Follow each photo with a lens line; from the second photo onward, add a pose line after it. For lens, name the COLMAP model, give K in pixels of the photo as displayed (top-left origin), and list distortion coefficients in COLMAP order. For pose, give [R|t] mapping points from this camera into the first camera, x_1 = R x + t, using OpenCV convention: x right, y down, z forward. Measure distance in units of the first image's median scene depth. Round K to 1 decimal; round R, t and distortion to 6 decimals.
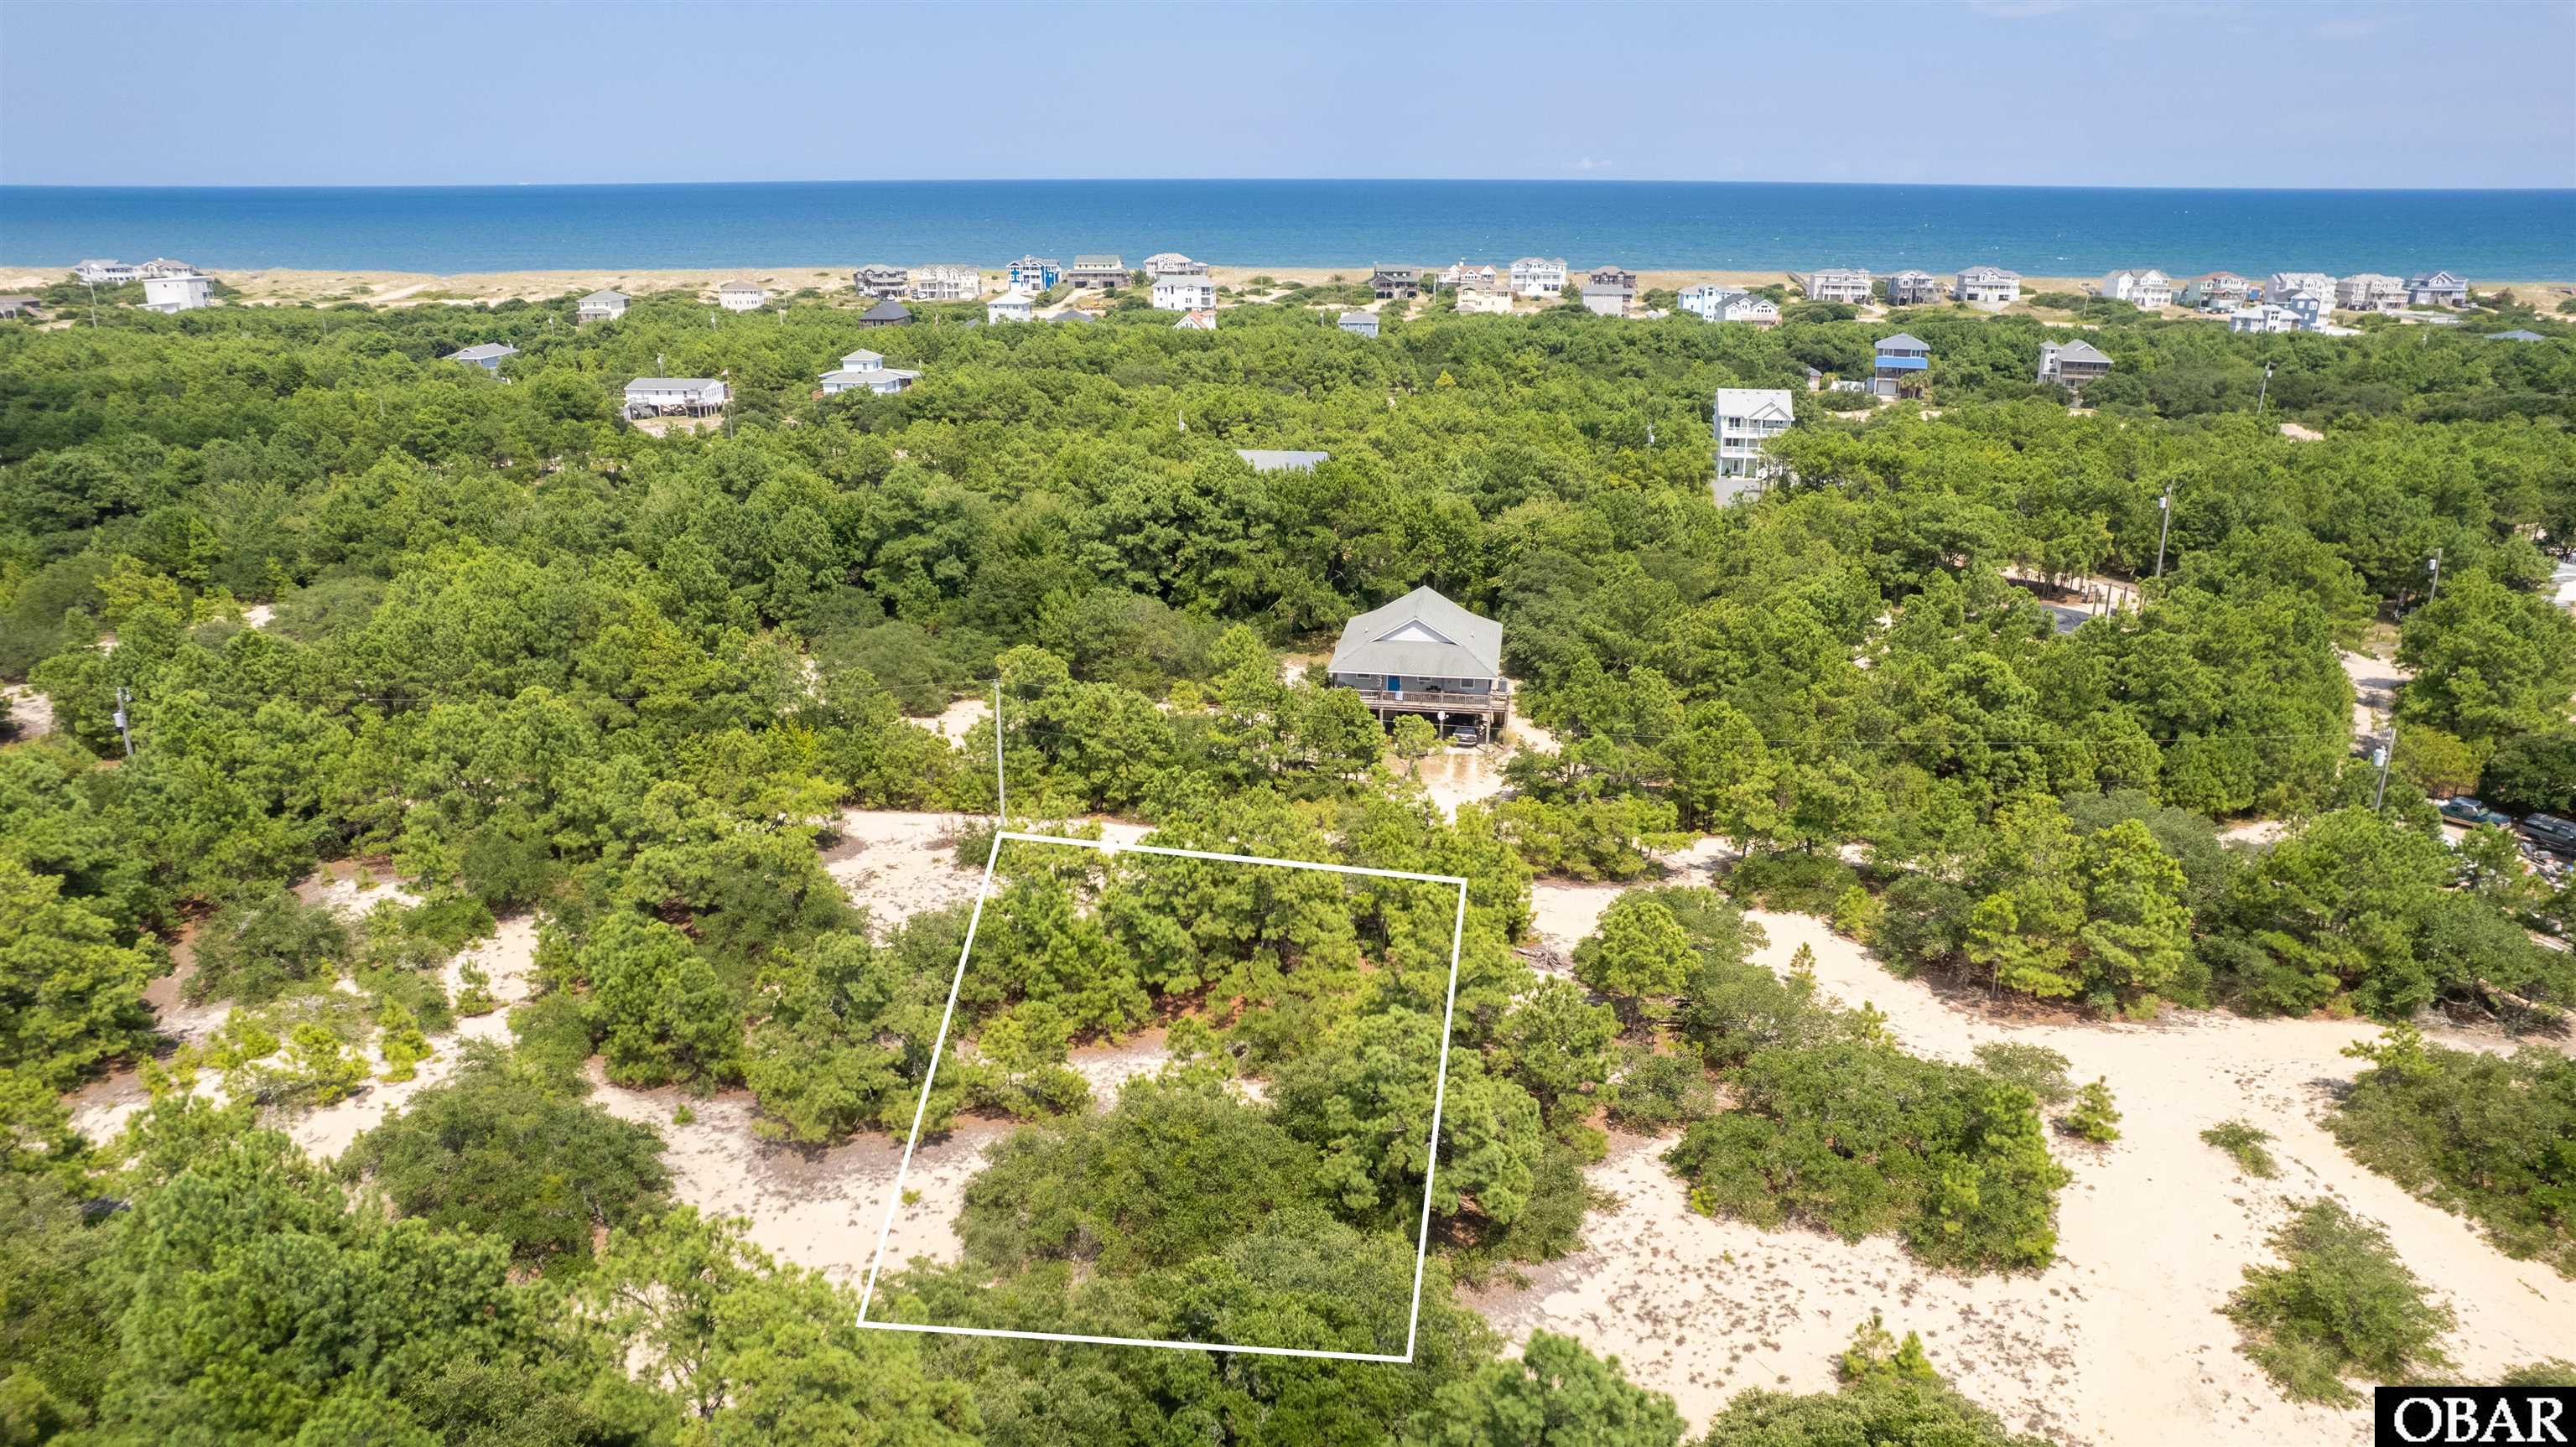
lens RADIAL K [[1652.2, 0, 1286.2], [0, 1652.2, 731.3], [0, 0, 1]] dist [-0.077596, 0.071250]
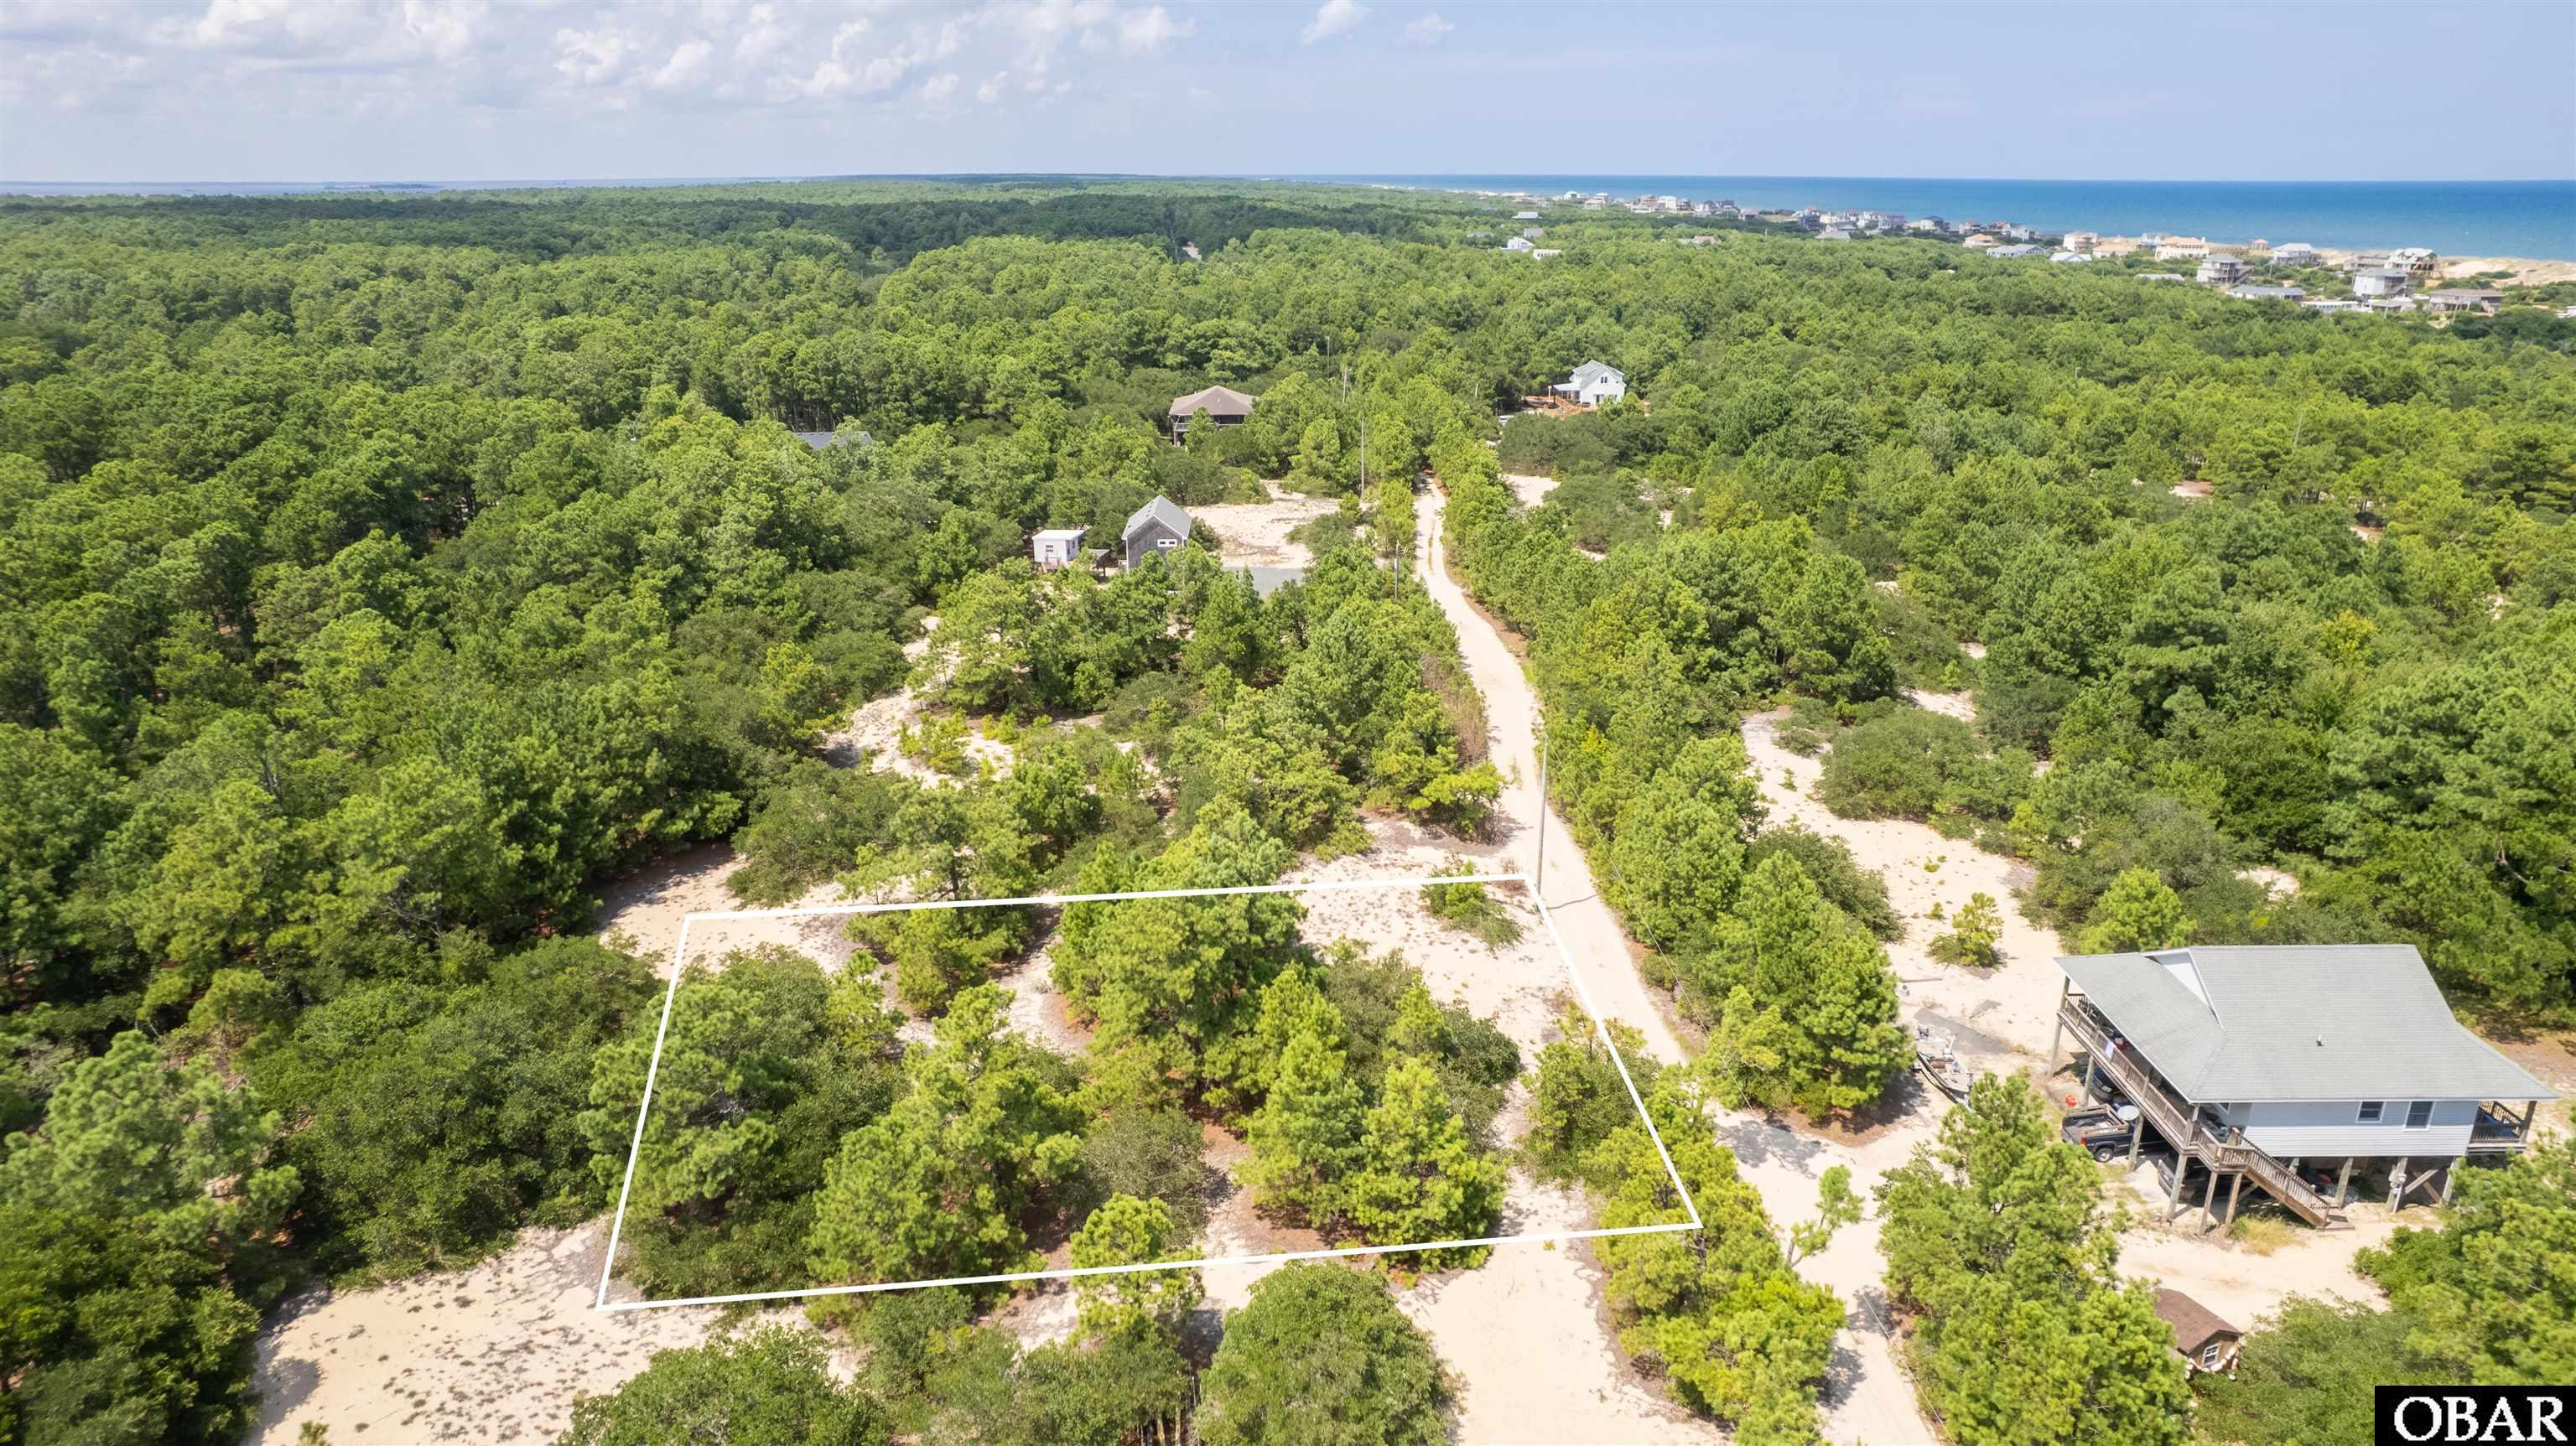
lens RADIAL K [[1652.1, 0, 1298.3], [0, 1652.1, 712.2], [0, 0, 1]] dist [-0.077596, 0.071250]
pose [[0.164131, 0.311900, -0.935831, 0.218904], [-0.317980, 0.914784, 0.249116, -0.076585], [0.933782, 0.256688, 0.249322, 0.220050]]
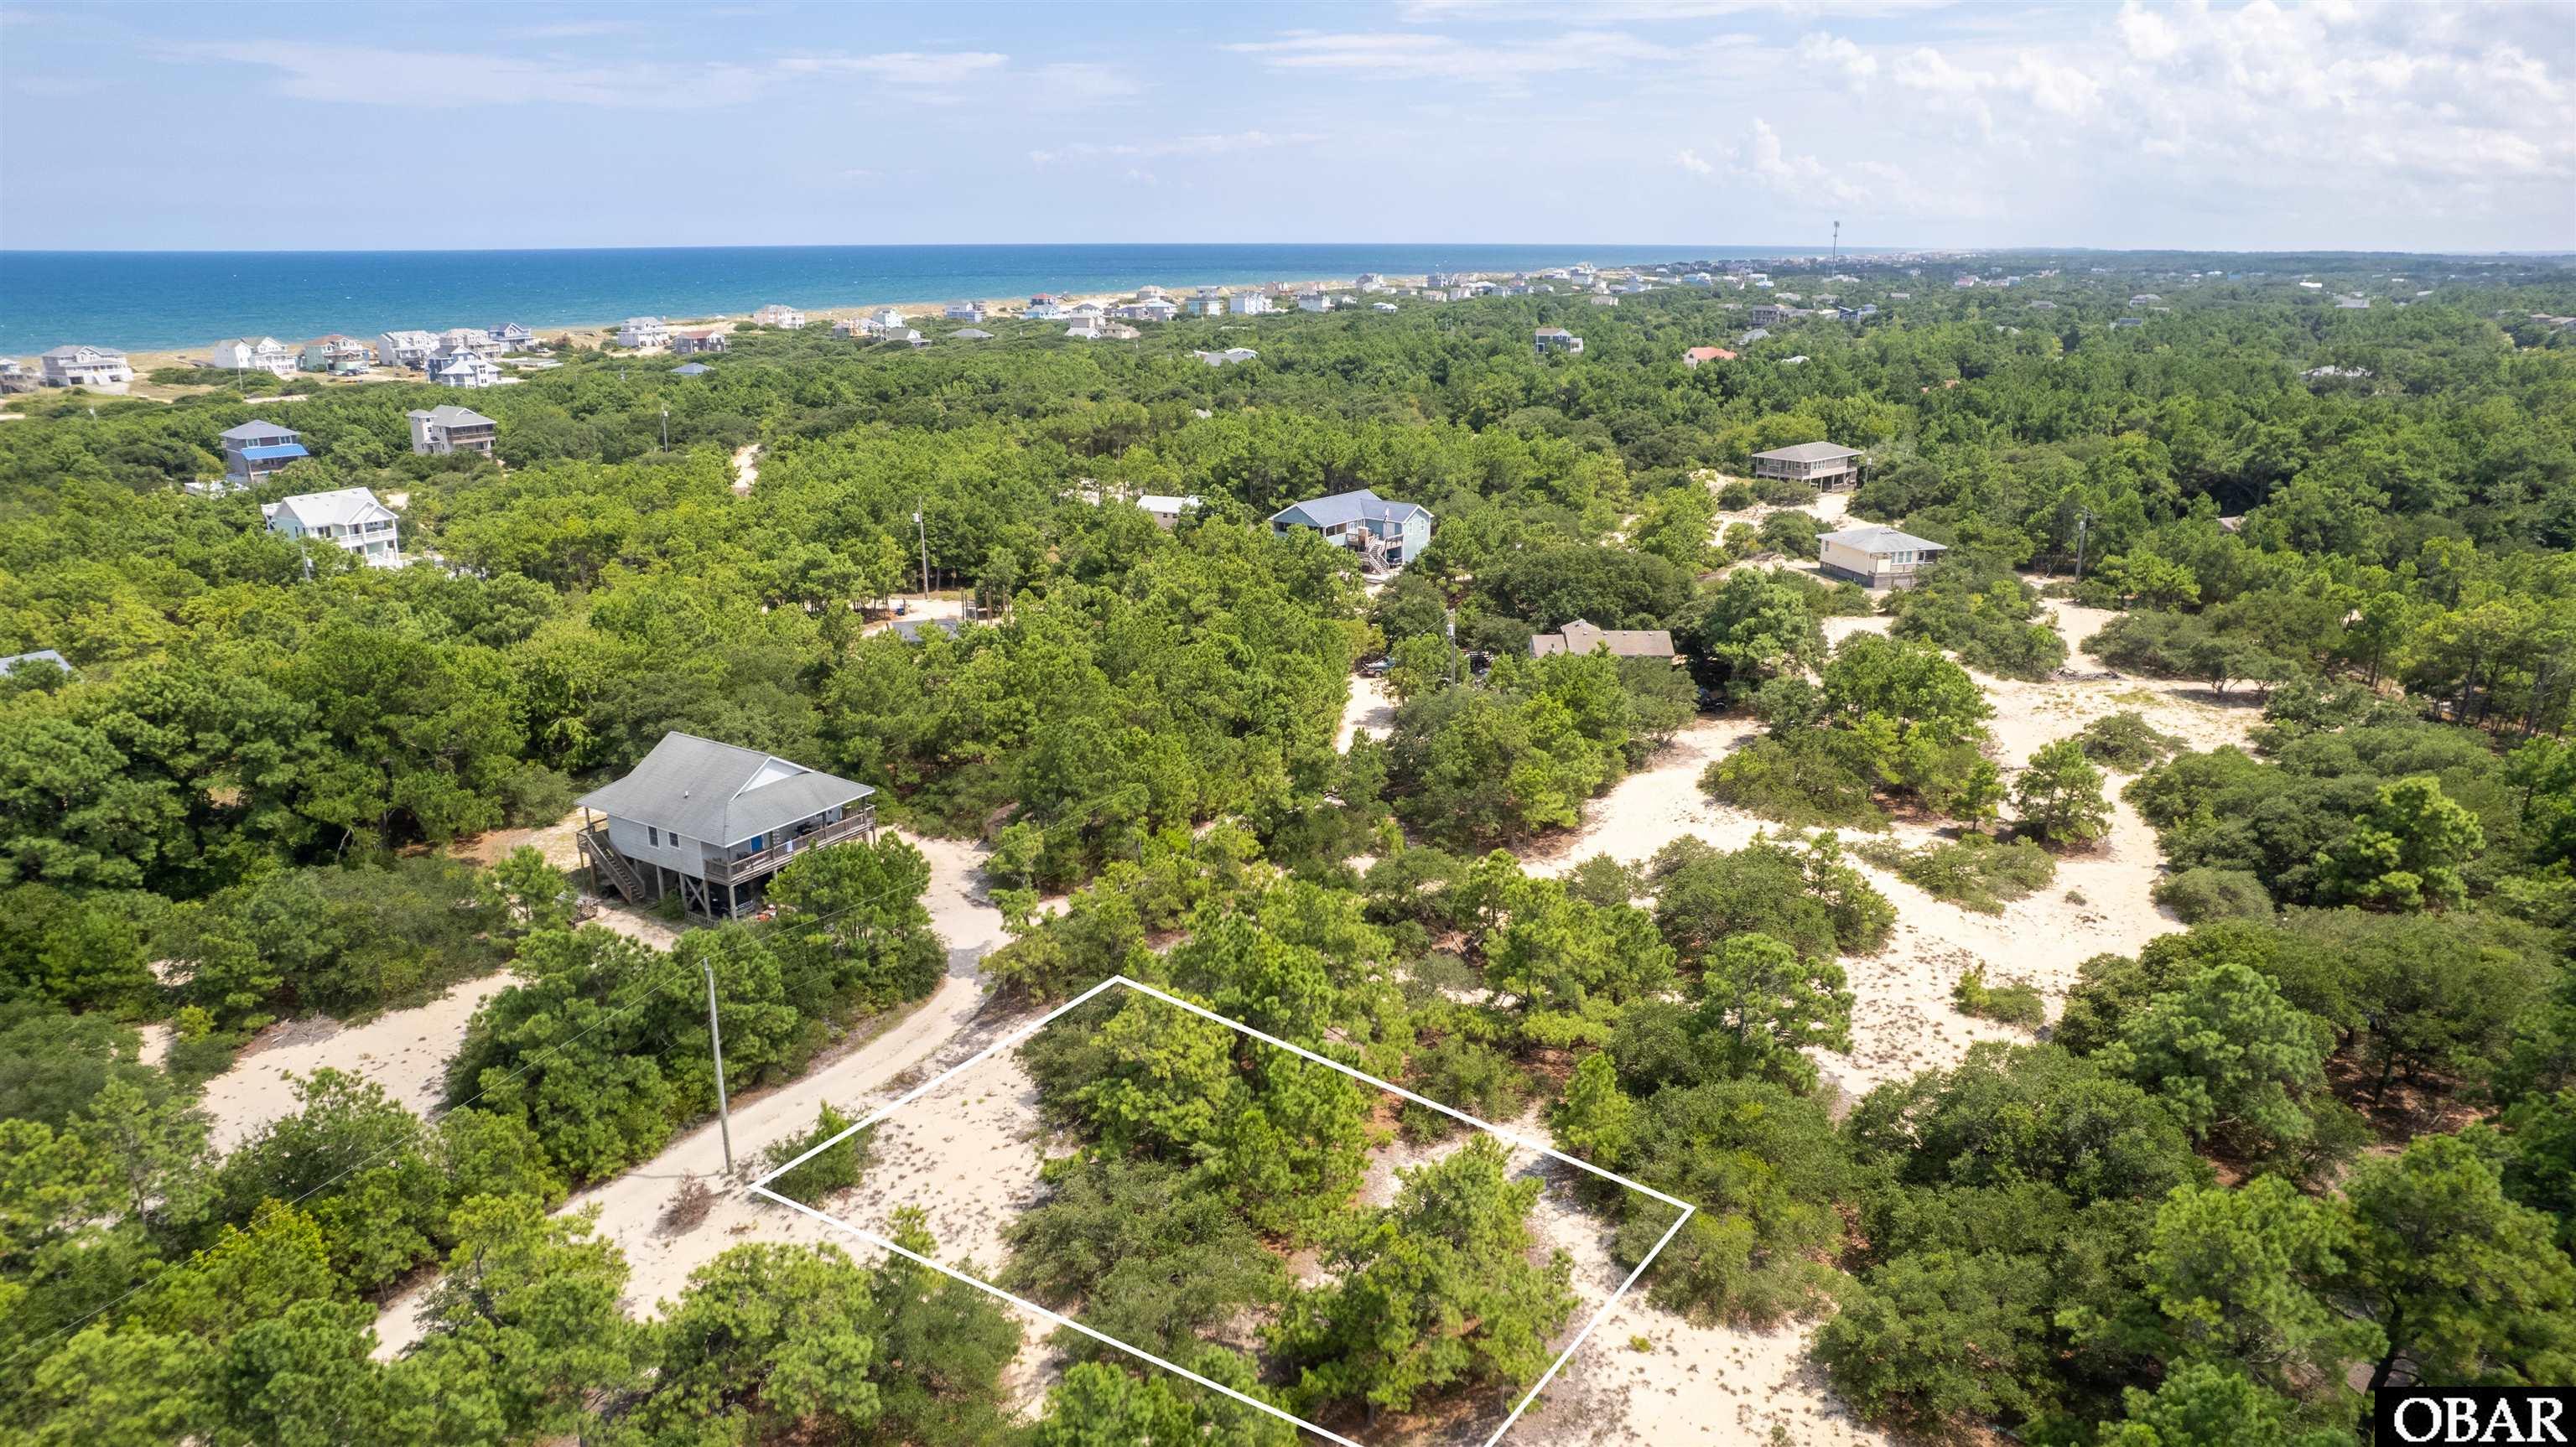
lens RADIAL K [[1652.2, 0, 1284.1], [0, 1652.2, 734.1], [0, 0, 1]] dist [-0.077596, 0.071250]
pose [[0.404235, -0.266123, 0.875084, -0.228703], [0.295488, 0.943432, 0.150411, -0.052894], [-0.865610, 0.197776, 0.460004, 0.153021]]
